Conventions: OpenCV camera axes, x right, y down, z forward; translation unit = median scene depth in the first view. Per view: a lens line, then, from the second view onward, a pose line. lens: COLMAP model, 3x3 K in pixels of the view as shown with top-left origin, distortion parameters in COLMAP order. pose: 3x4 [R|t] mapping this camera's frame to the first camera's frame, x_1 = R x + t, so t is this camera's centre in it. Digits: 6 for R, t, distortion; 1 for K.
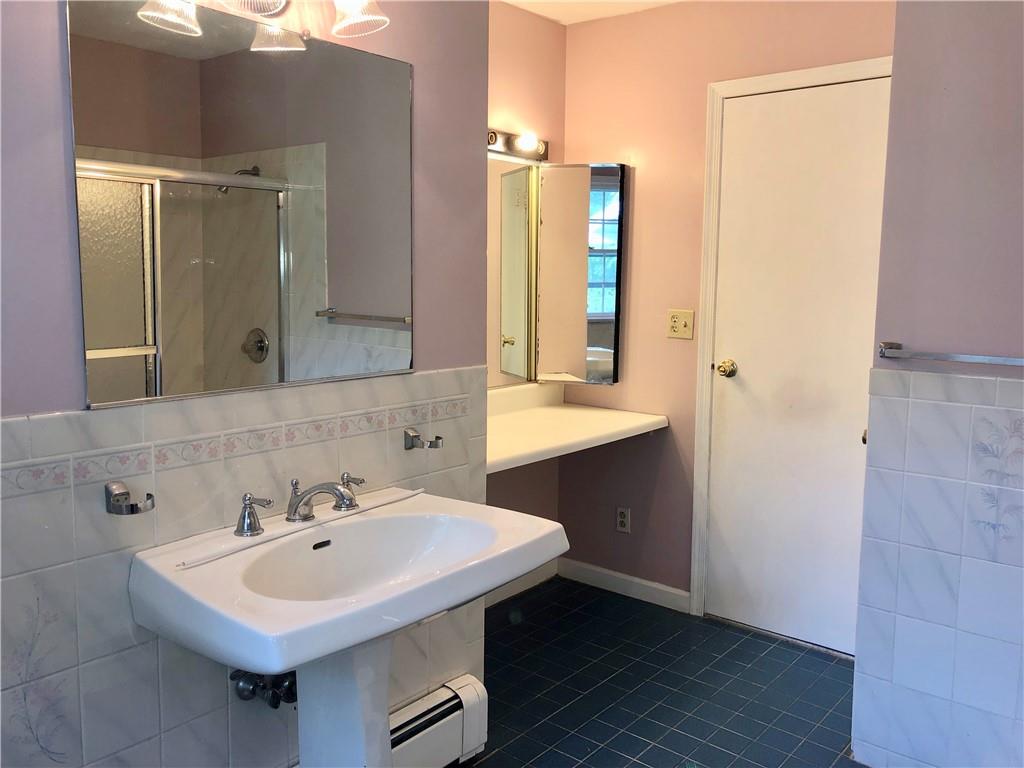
lens RADIAL K [[837.4, 0, 512.0], [0, 837.4, 384.0], [0, 0, 1]] dist [0.038665, 0.001361]
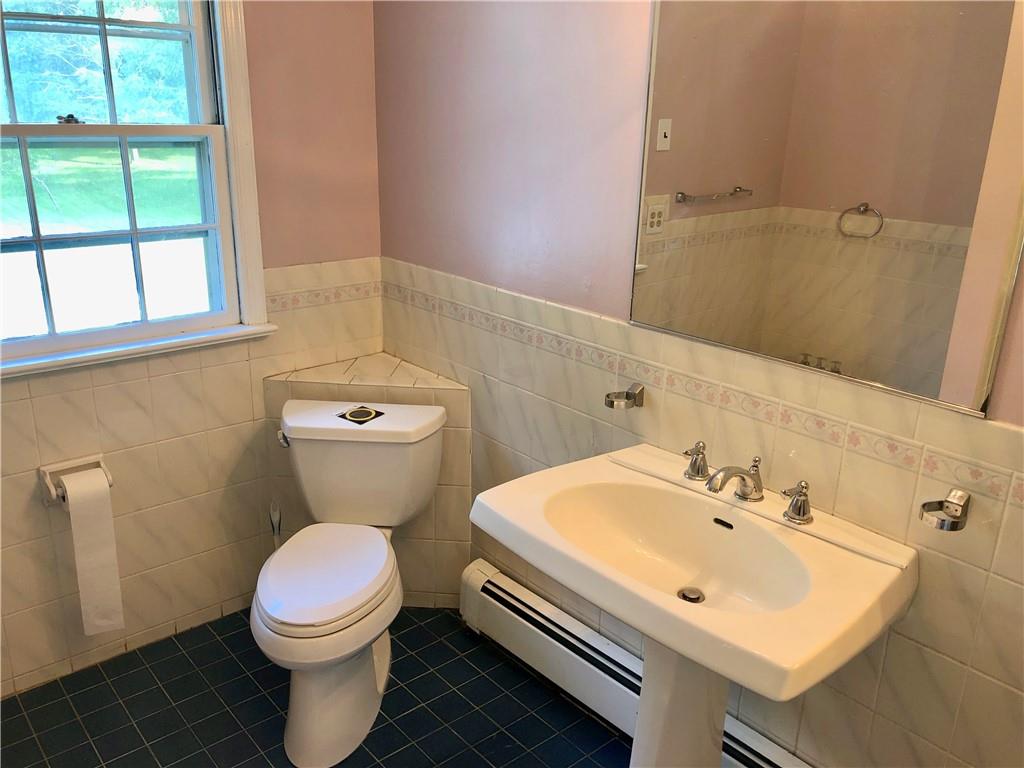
lens RADIAL K [[837.4, 0, 512.0], [0, 837.4, 384.0], [0, 0, 1]] dist [0.038665, 0.001361]
pose [[-0.150778, 0.185414, -0.971024, 0.744462], [-0.266327, 0.938317, 0.220523, -0.108384], [0.952017, 0.291860, -0.092097, 0.796259]]
